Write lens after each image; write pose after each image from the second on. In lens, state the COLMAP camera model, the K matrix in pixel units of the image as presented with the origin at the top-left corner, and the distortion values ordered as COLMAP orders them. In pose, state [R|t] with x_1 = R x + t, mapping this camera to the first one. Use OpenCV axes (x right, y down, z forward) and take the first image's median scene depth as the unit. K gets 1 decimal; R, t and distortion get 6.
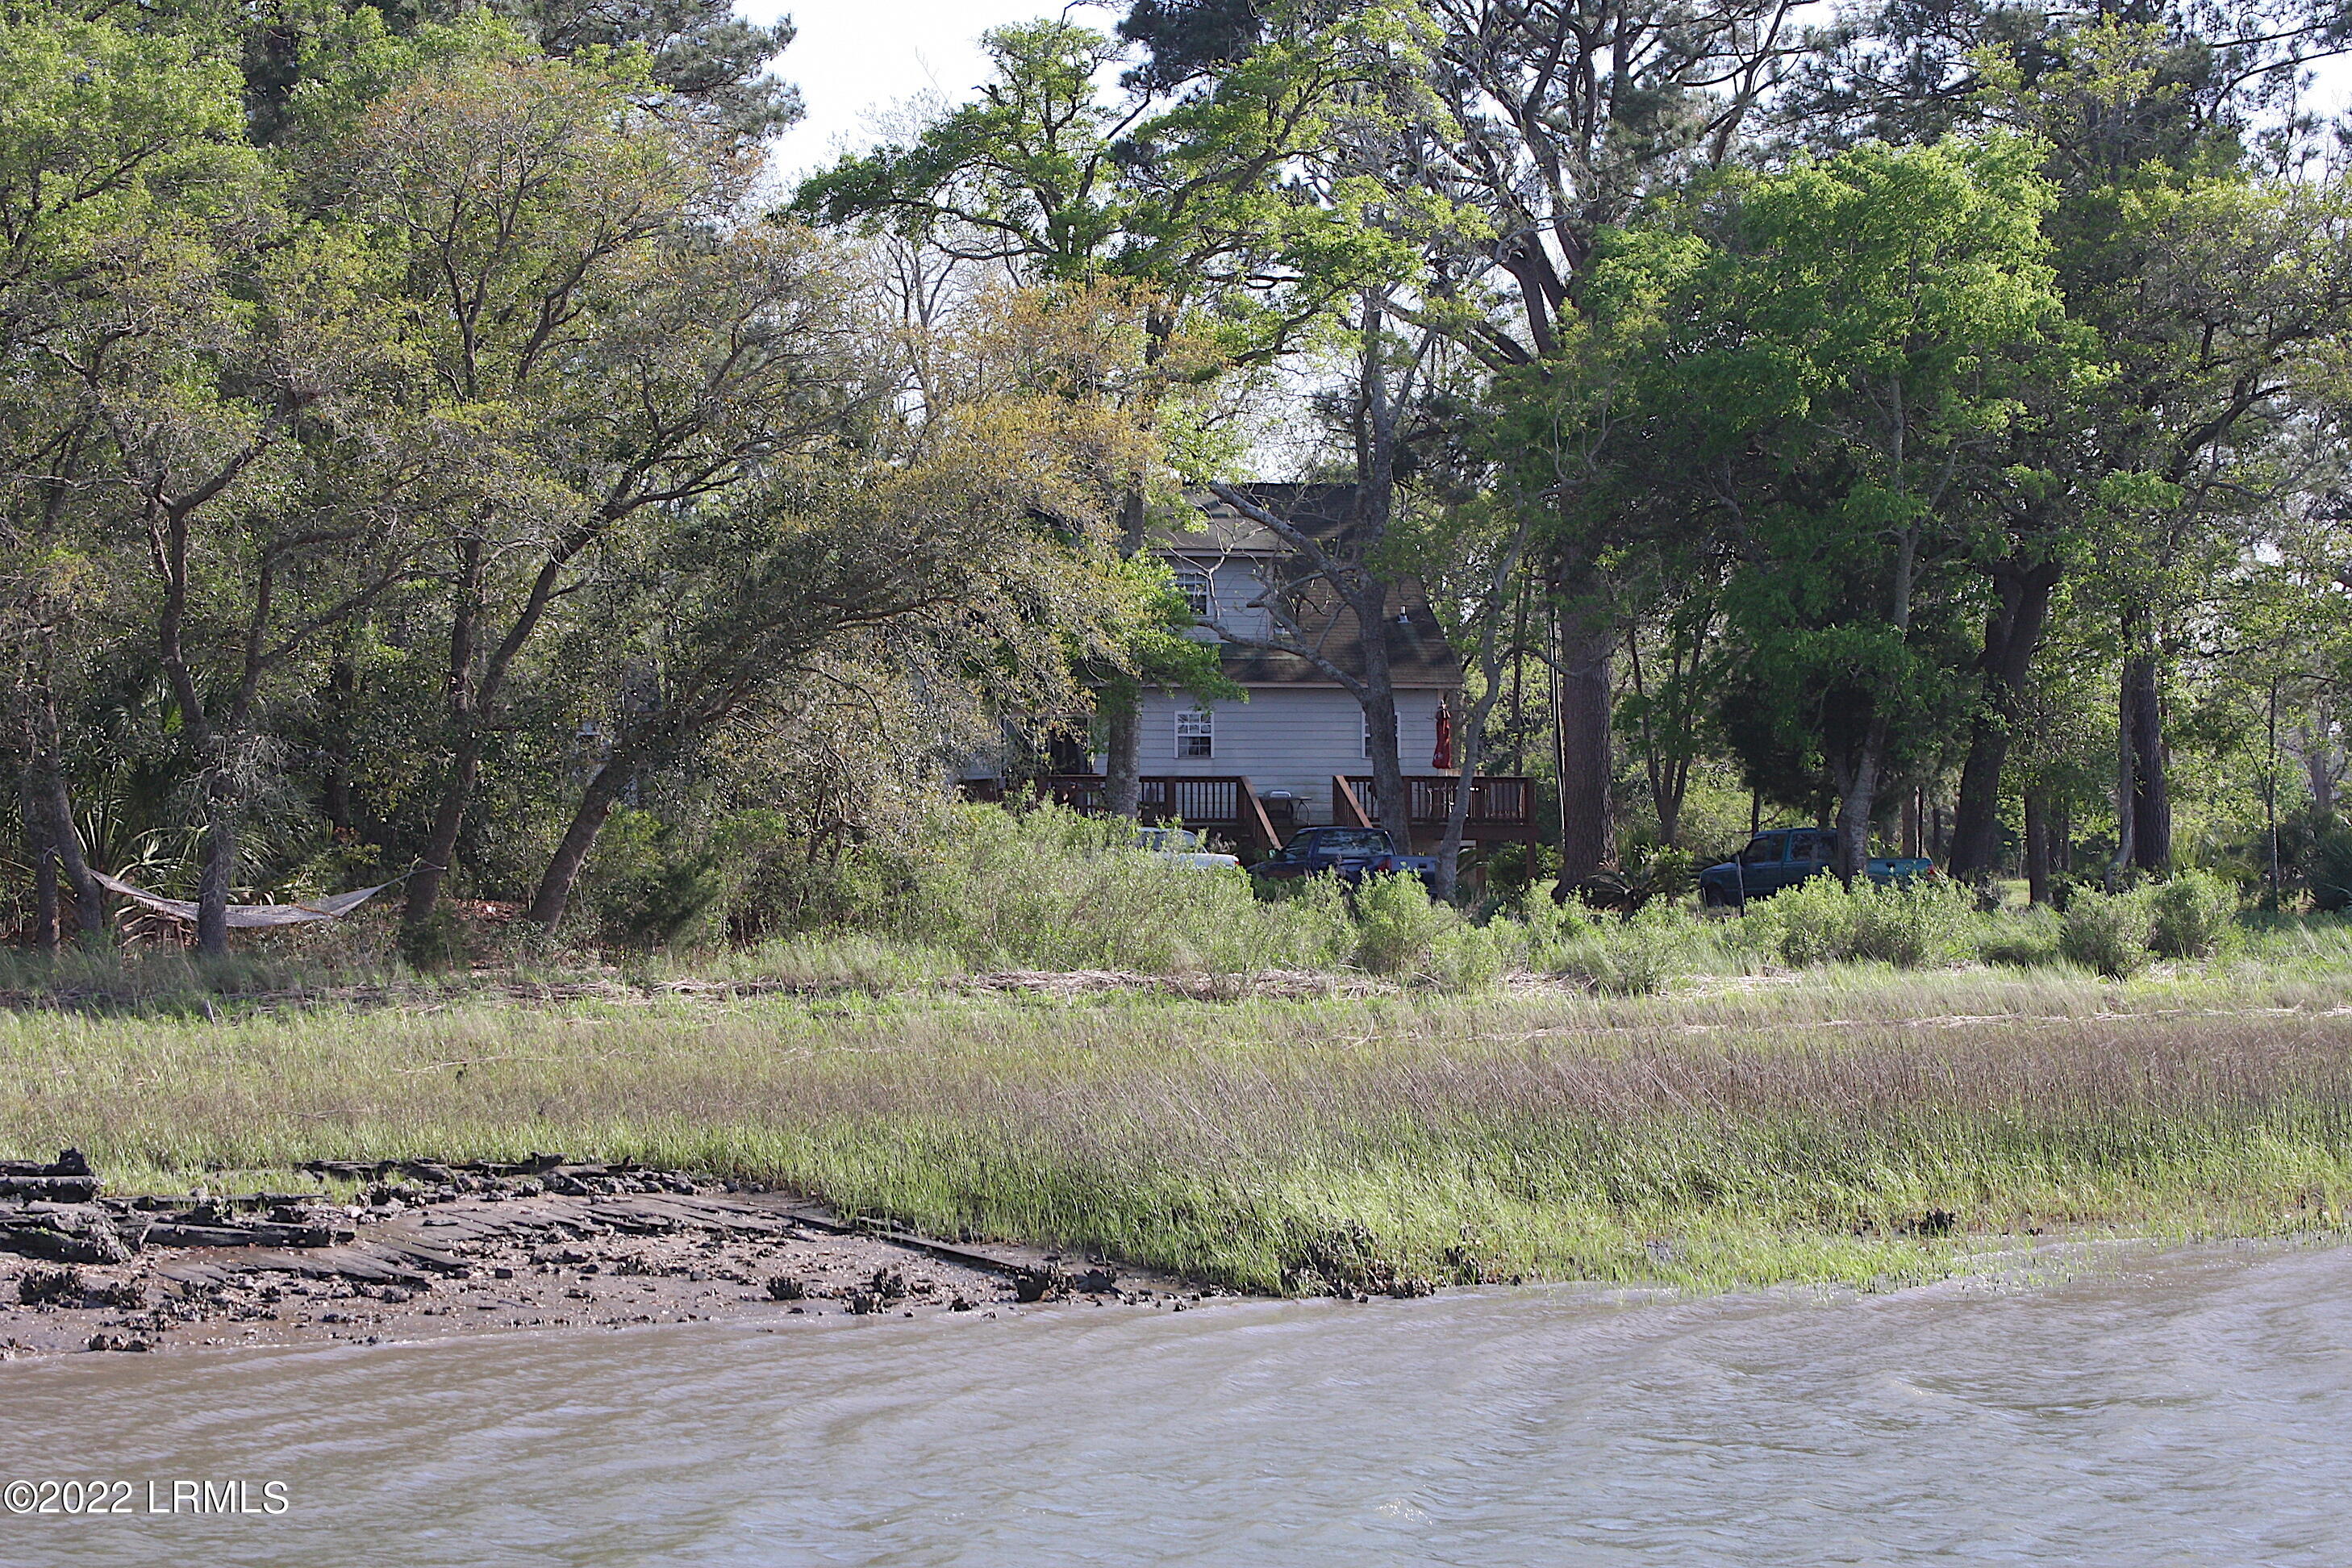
lens RADIAL K [[5804.5, 0, 1175.8], [0, 5804.5, 784.9], [0, 0, 1]] dist [0.389854, 0.000000]
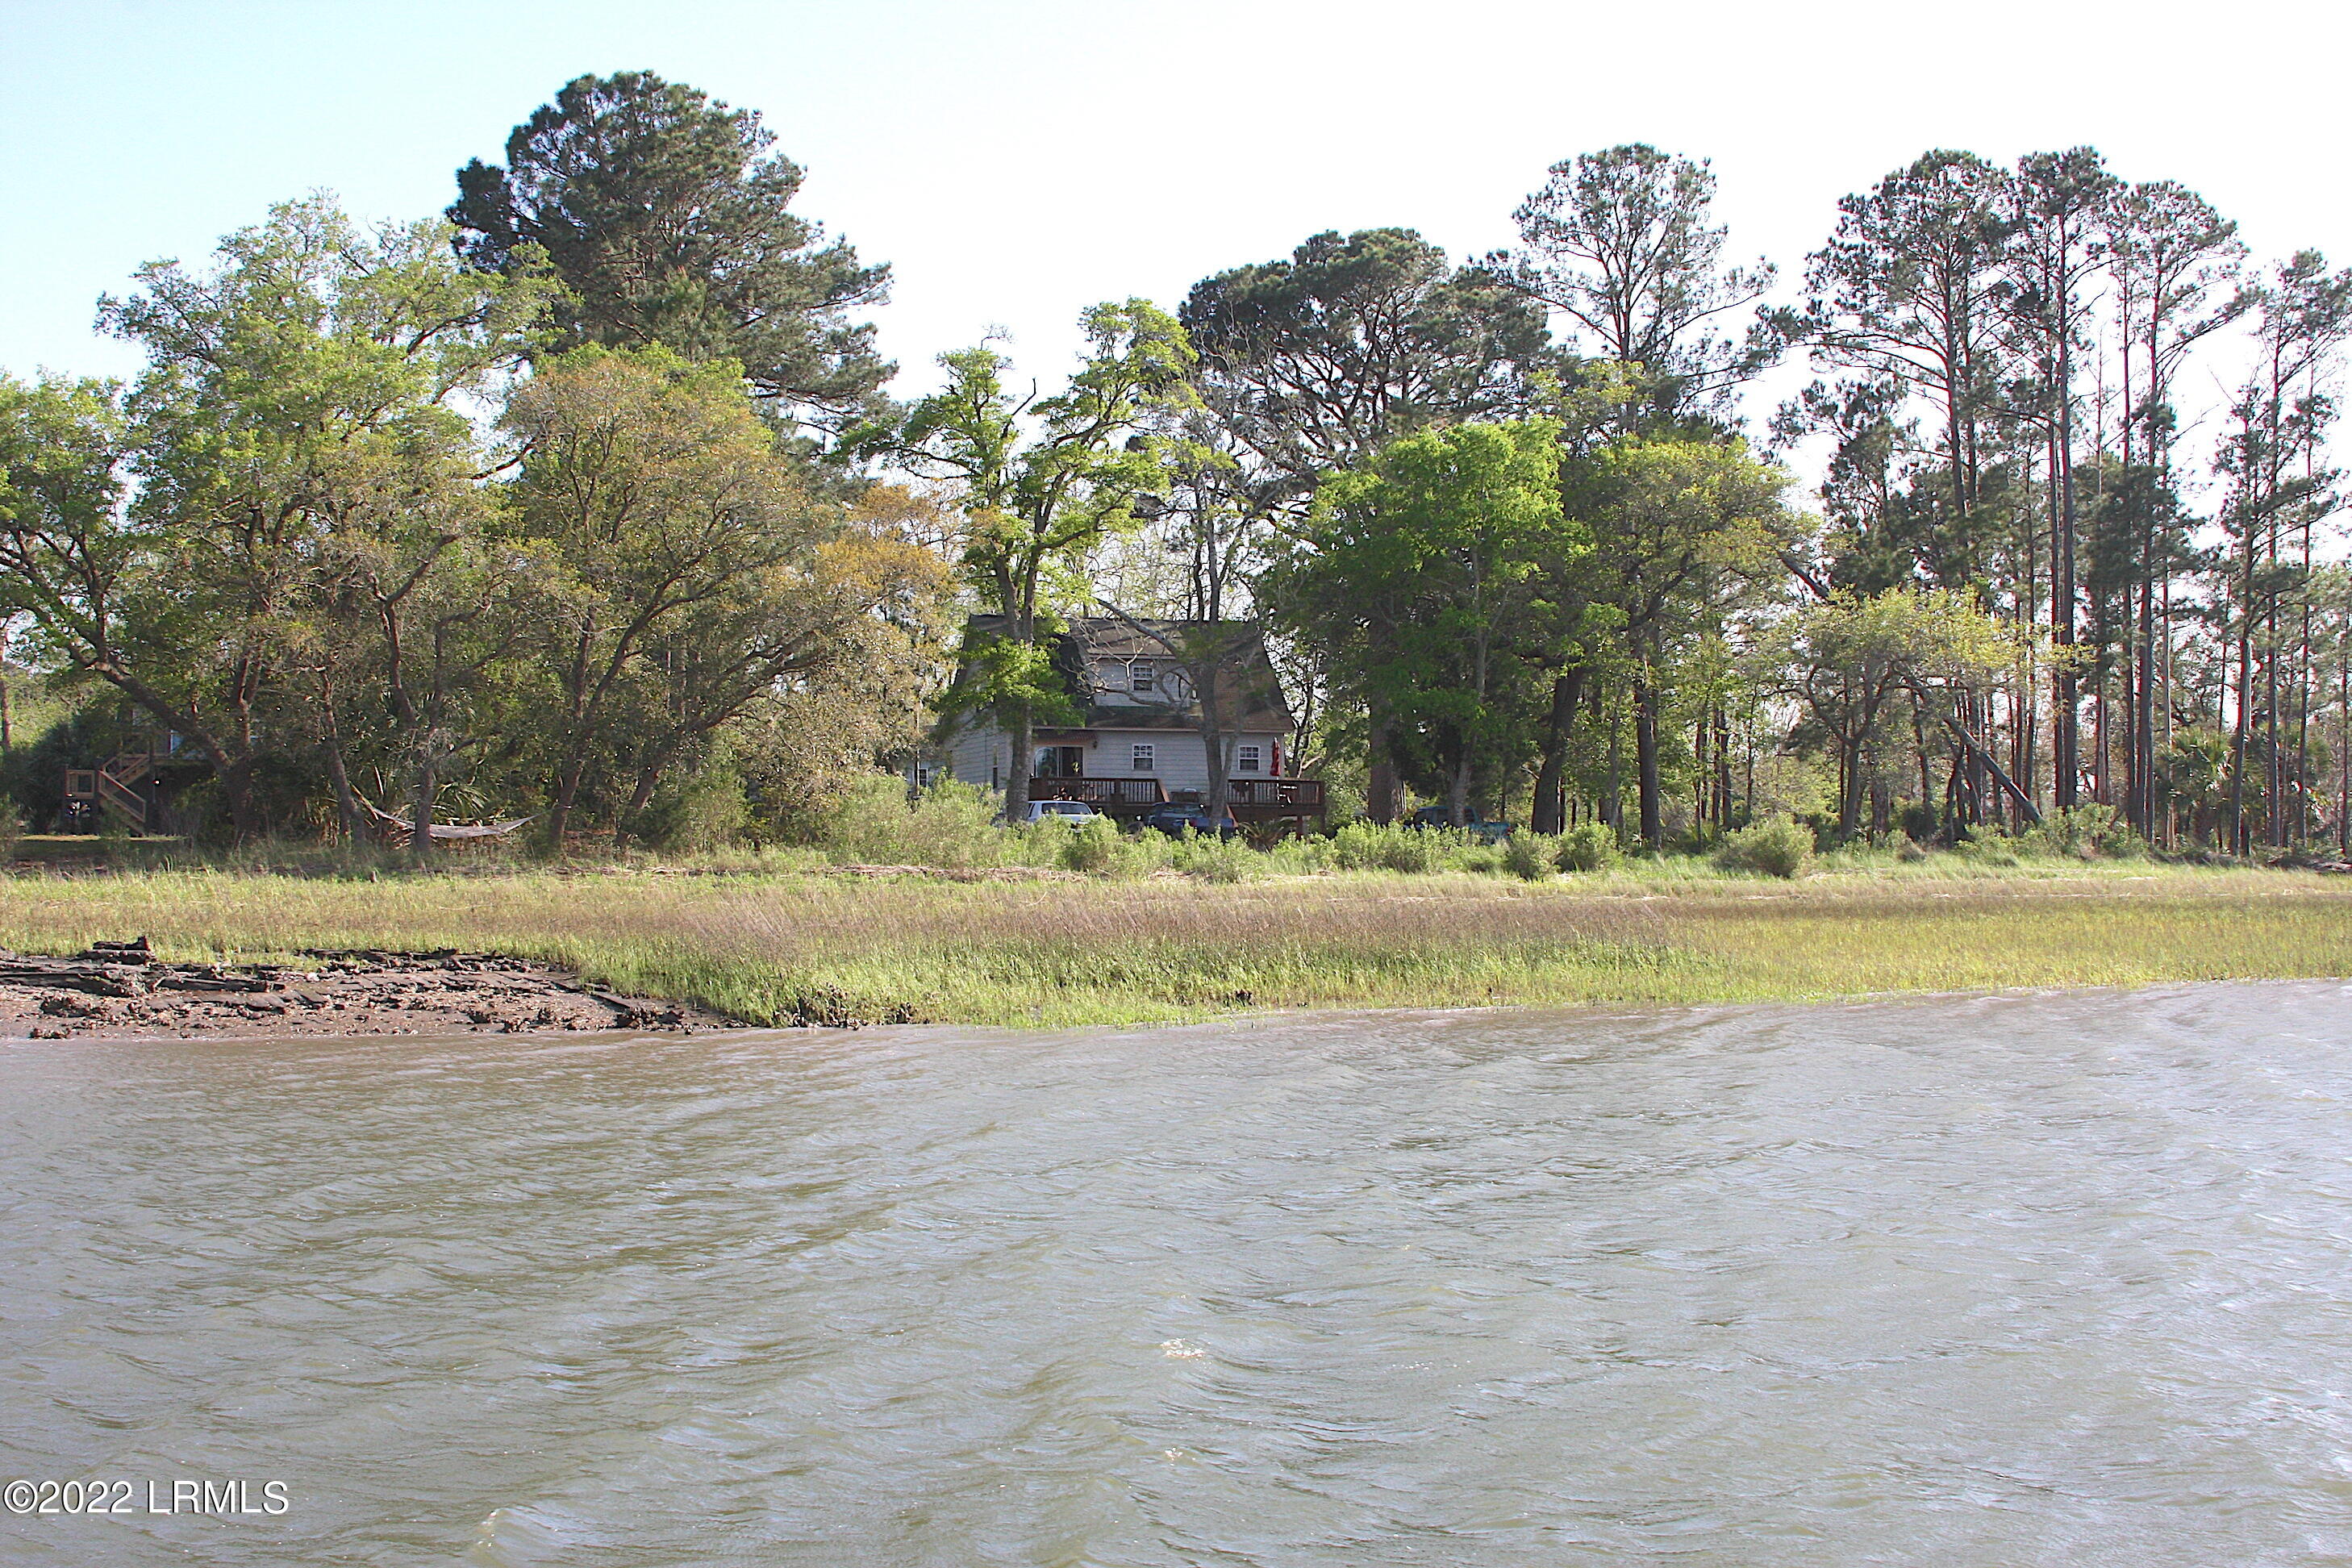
lens RADIAL K [[3085.0, 0, 1175.5], [0, 3085.0, 788.3], [0, 0, 1]] dist [0.000766, 0.000000]
pose [[0.996572, 0.007027, -0.082431, 0.128654], [-0.007901, 0.999916, -0.010278, 0.015567], [0.082352, 0.010894, 0.996544, 0.060509]]
